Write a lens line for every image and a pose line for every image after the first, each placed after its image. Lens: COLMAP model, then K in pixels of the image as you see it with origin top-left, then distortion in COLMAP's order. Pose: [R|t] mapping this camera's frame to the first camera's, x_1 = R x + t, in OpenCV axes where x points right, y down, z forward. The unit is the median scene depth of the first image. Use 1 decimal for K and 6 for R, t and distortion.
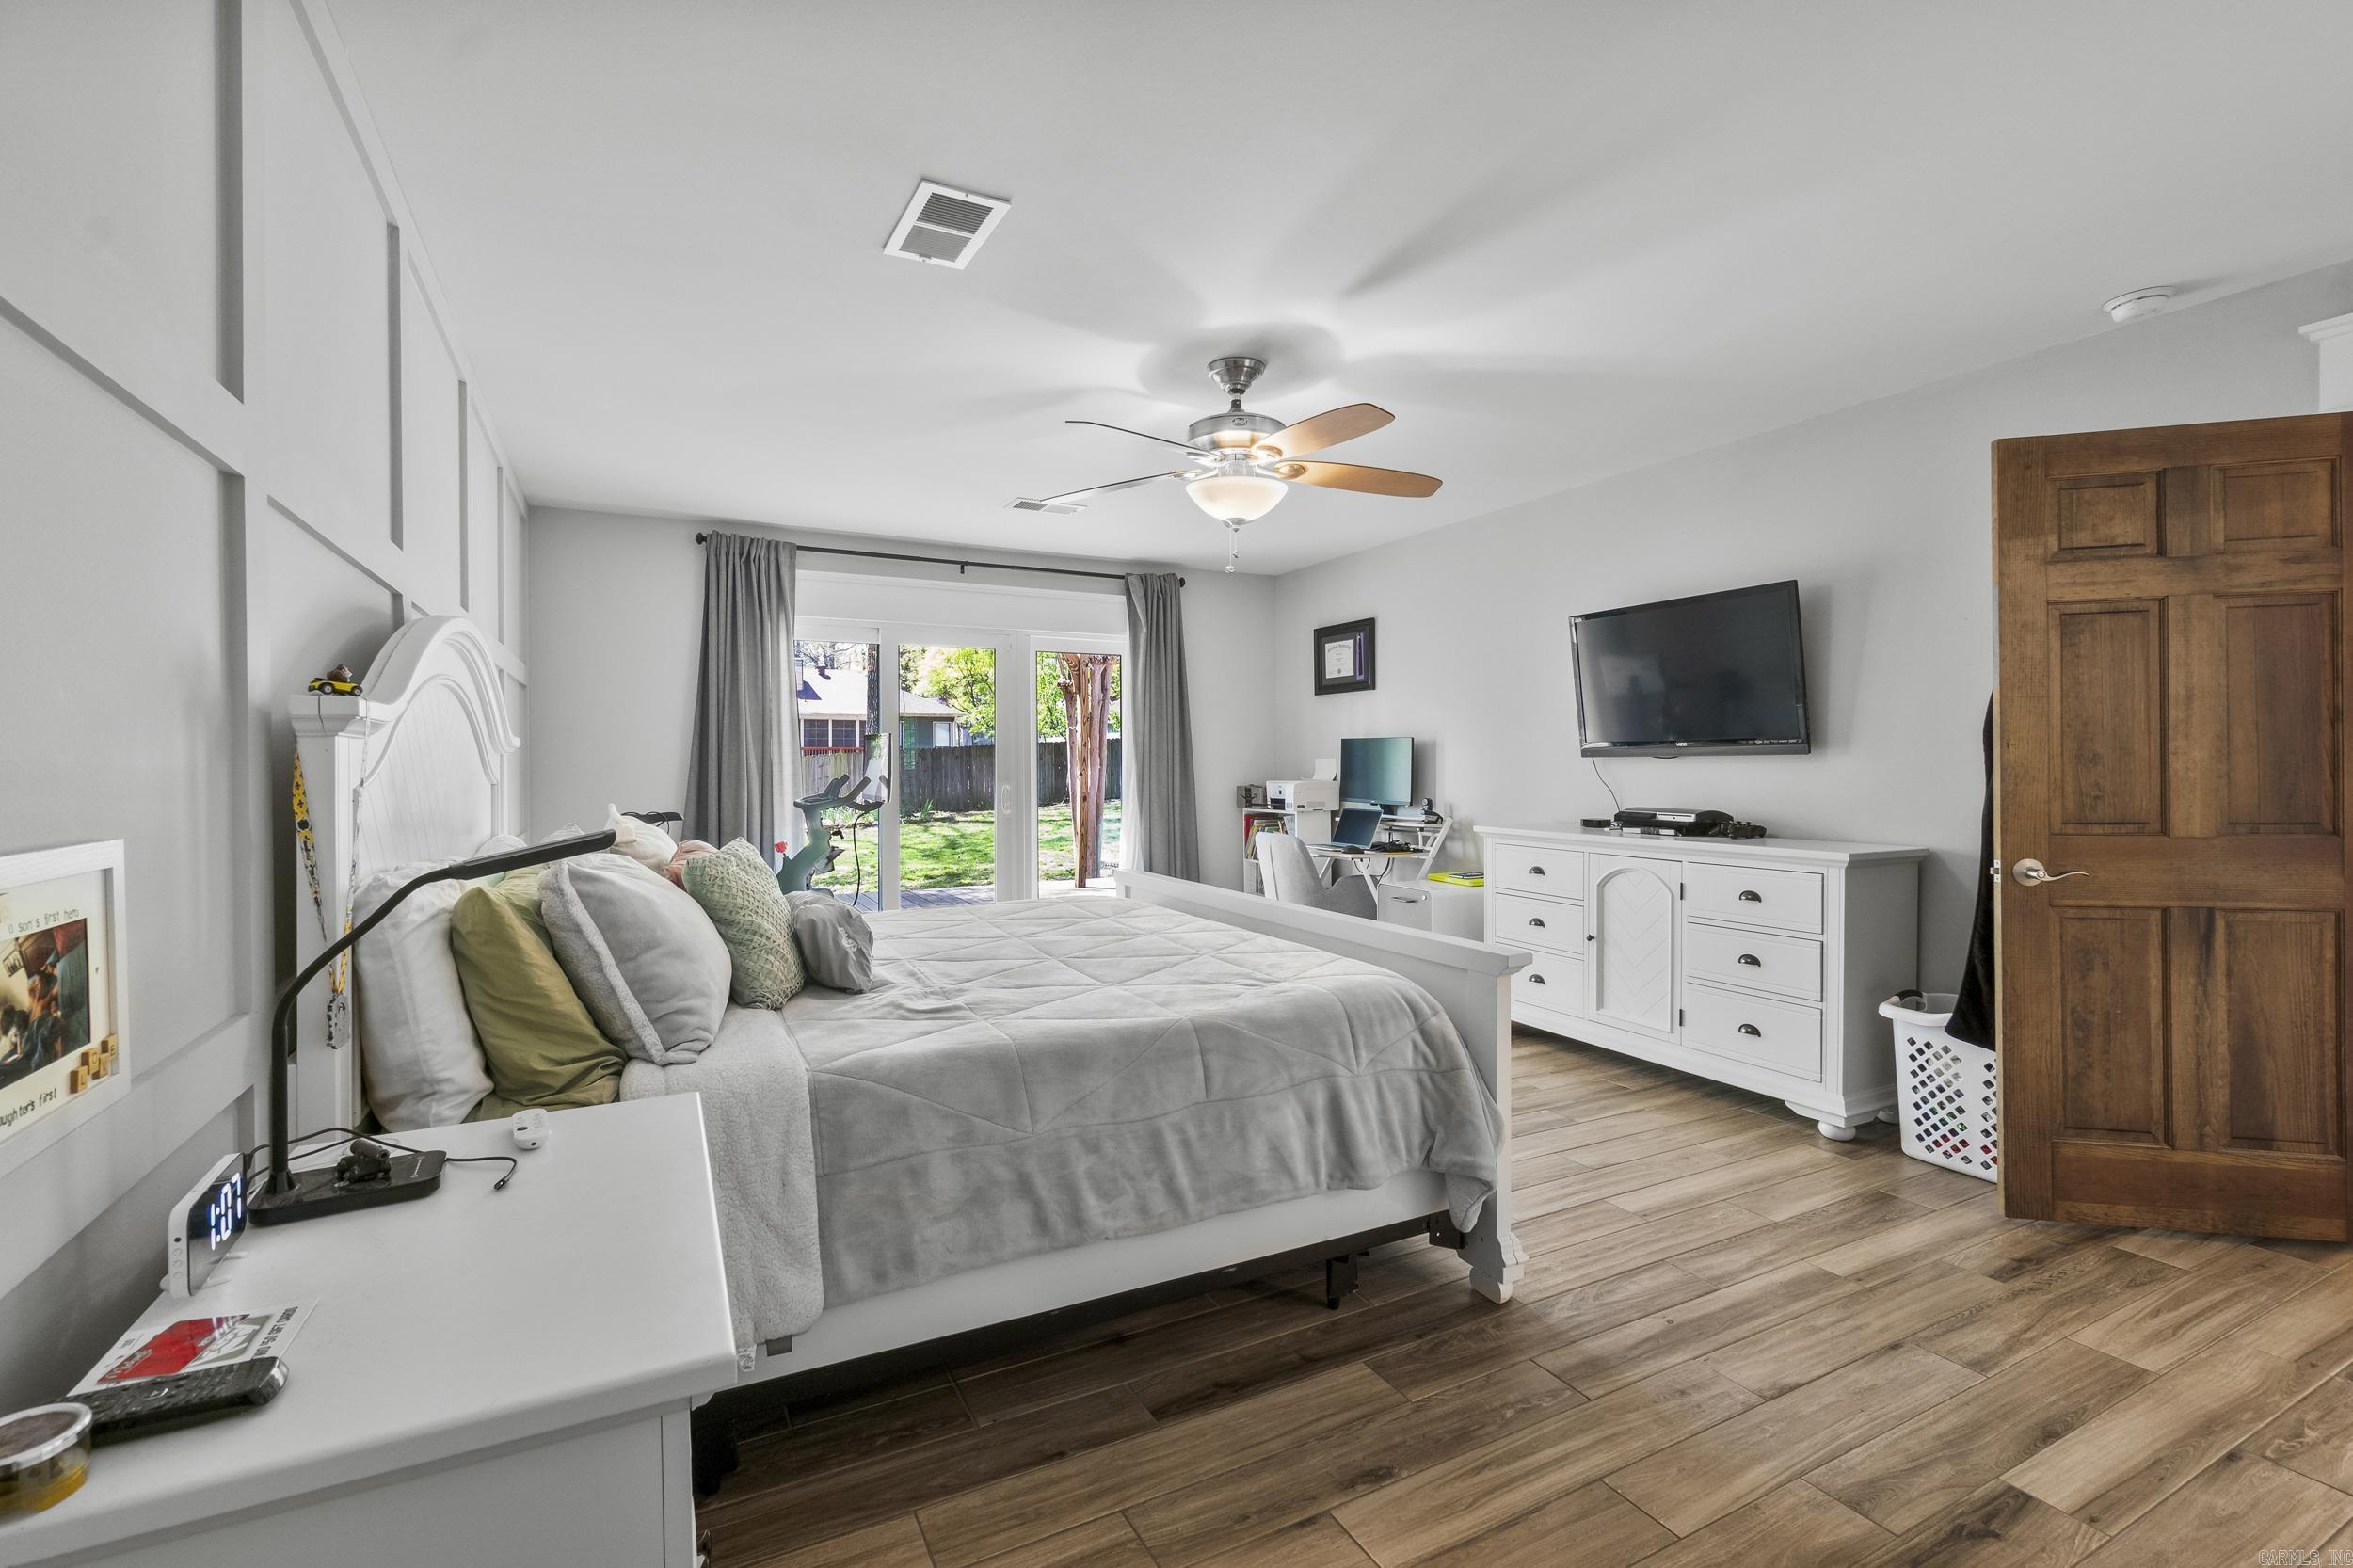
lens RADIAL K [[1056.6, 0, 1195.8], [0, 1056.6, 776.1], [0, 0, 1]] dist [-0.001437, 0.000055]
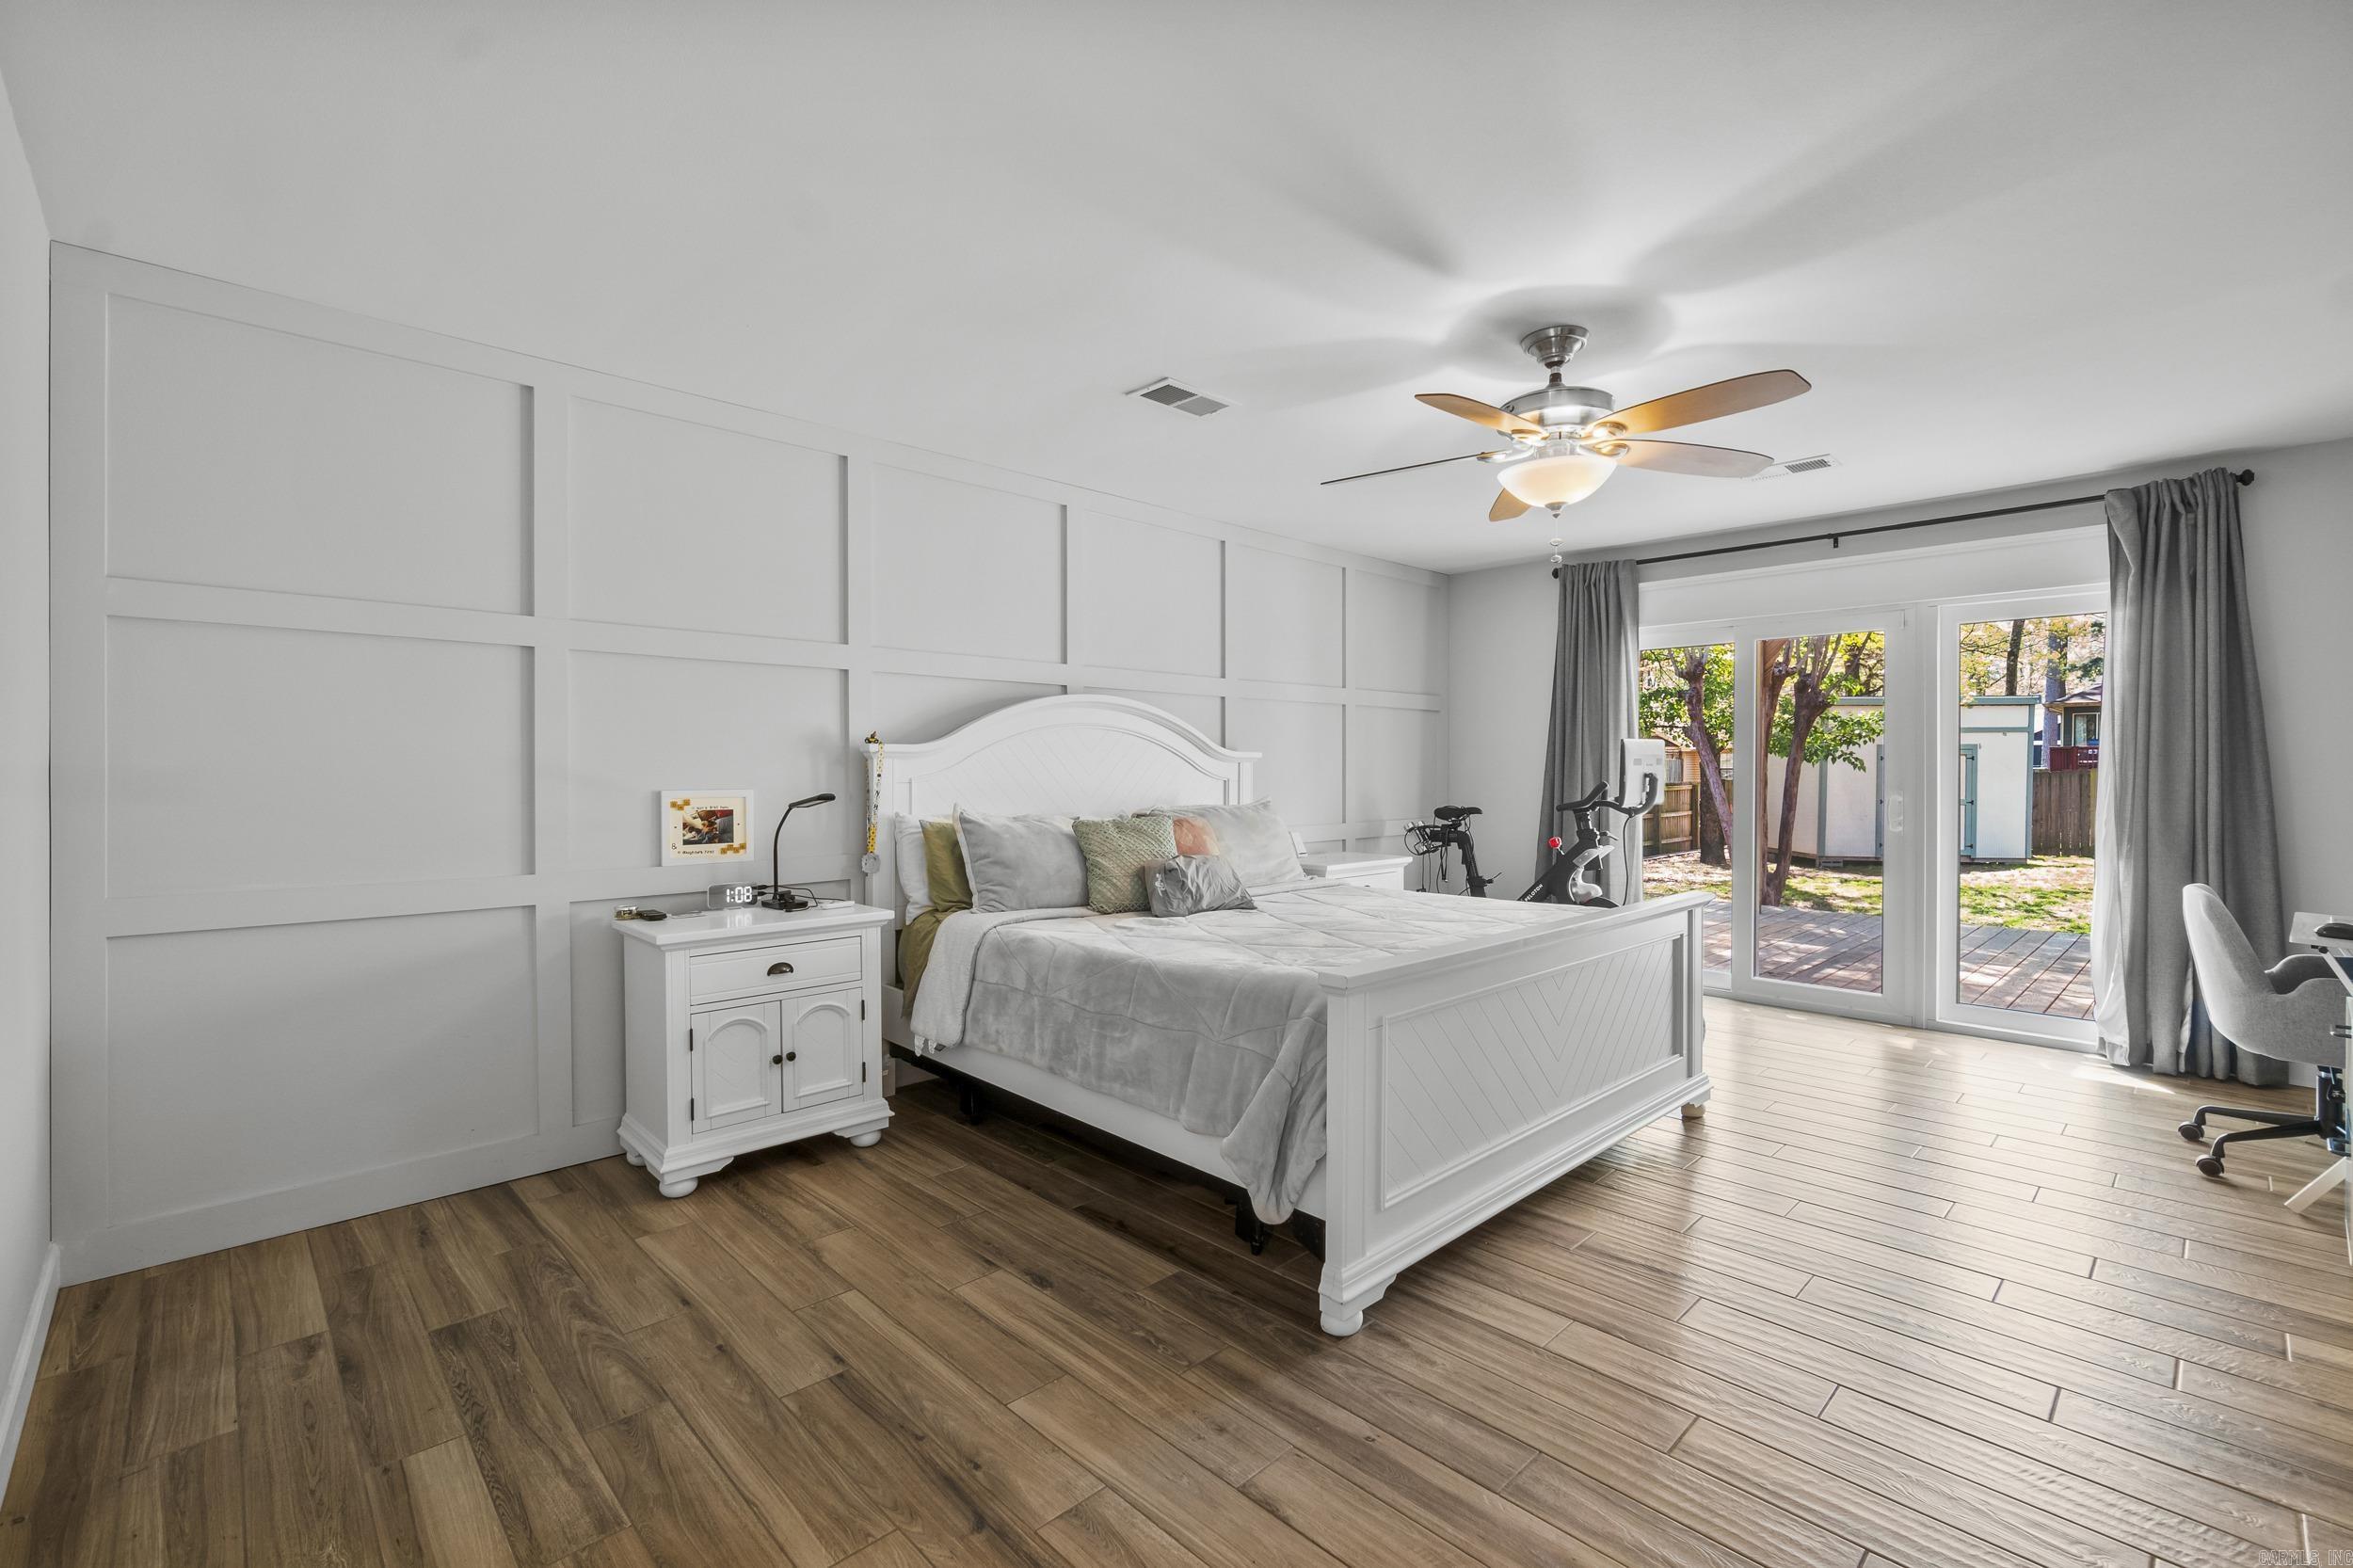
lens RADIAL K [[1040.2, 0, 1118.8], [0, 1040.2, 784.4], [0, 0, 1]] dist [-0.002190, -0.000411]
pose [[0.236085, 0.020169, -0.971523, 1.308752], [-0.013446, 0.999757, 0.017487, -0.017697], [0.971639, 0.008934, 0.236299, 0.662968]]
